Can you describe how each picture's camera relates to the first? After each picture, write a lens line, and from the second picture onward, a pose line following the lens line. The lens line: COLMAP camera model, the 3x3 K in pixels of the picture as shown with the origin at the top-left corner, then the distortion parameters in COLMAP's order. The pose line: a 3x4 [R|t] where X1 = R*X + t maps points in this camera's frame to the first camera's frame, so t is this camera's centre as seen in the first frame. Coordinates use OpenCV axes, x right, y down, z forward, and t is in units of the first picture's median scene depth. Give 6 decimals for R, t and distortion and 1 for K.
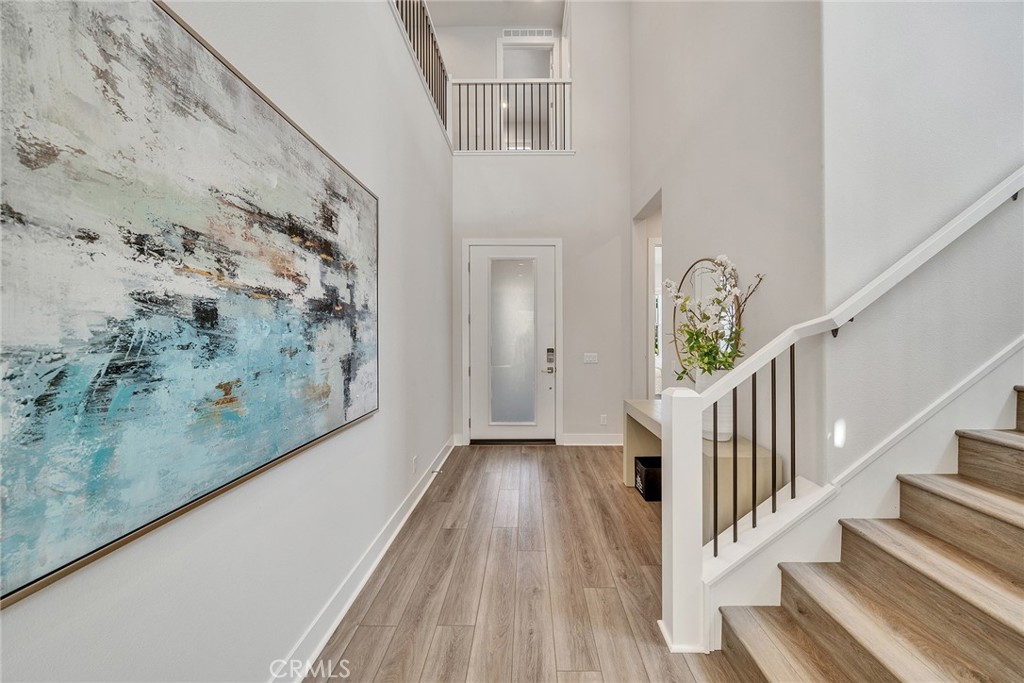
lens RADIAL K [[349.5, 0, 511.8], [0, 349.5, 335.4], [0, 0, 1]] dist [-0.006196, 0.000161]
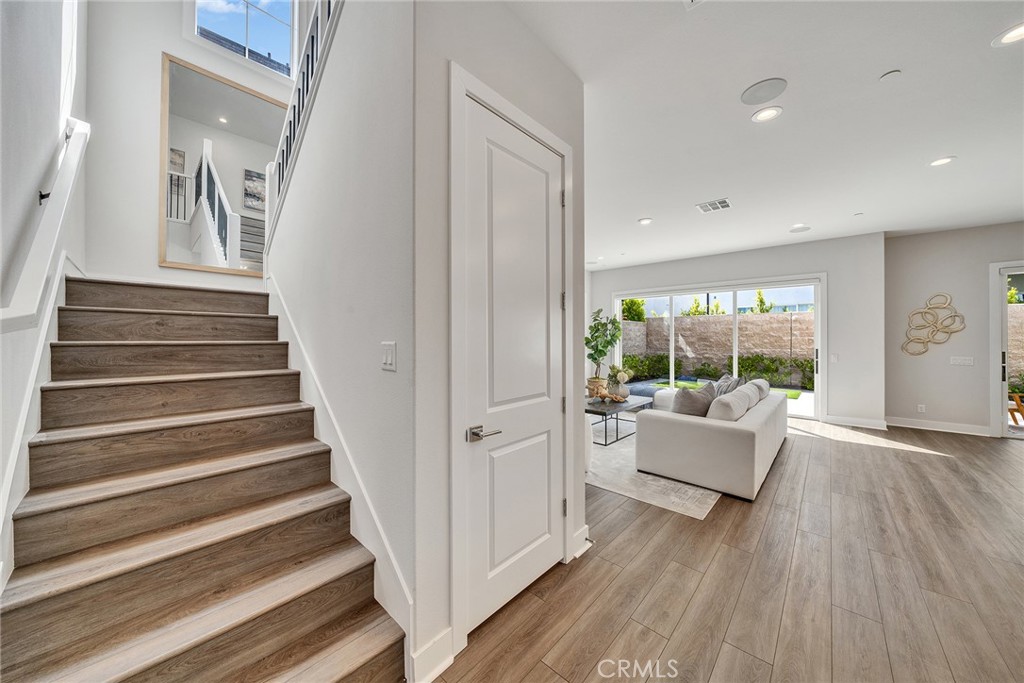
lens RADIAL K [[349.5, 0, 511.8], [0, 349.5, 335.4], [0, 0, 1]] dist [-0.006196, 0.000161]
pose [[-0.765056, -0.000273, 0.643963, -0.170211], [-0.002246, 0.999995, -0.002245, -0.002954], [-0.643959, -0.003164, -0.765053, 0.570944]]
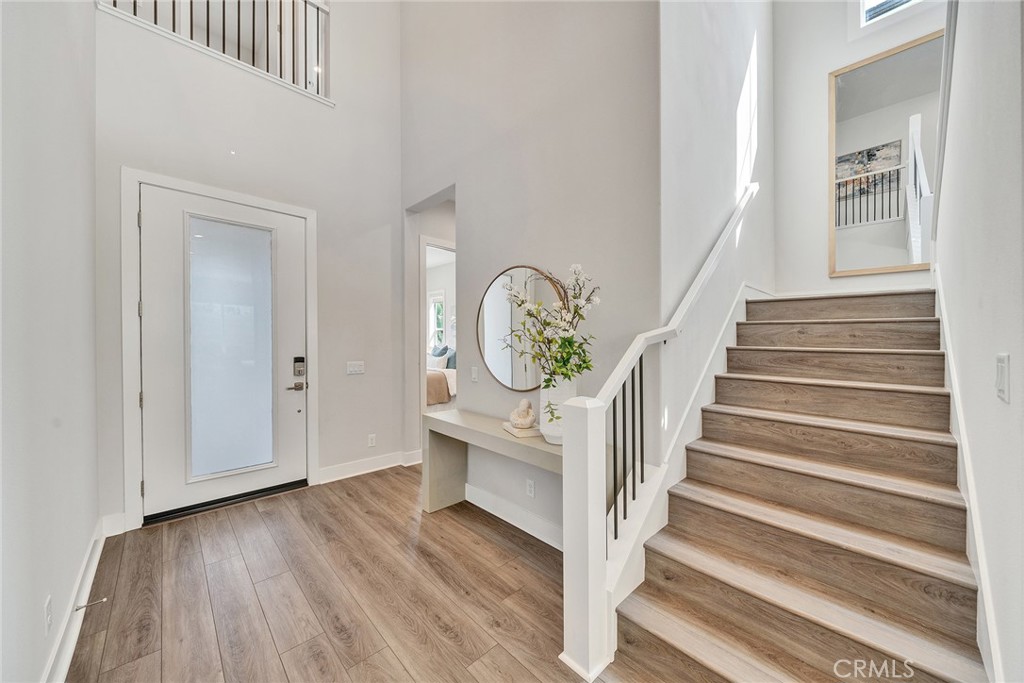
lens RADIAL K [[363.9, 0, 499.9], [0, 363.9, 342.5], [0, 0, 1]] dist [-0.007648, 0.000015]
pose [[0.705741, 0.000505, 0.708470, -0.270350], [-0.007904, 0.999943, 0.007160, -0.003405], [-0.708426, -0.010653, 0.705705, 0.338704]]
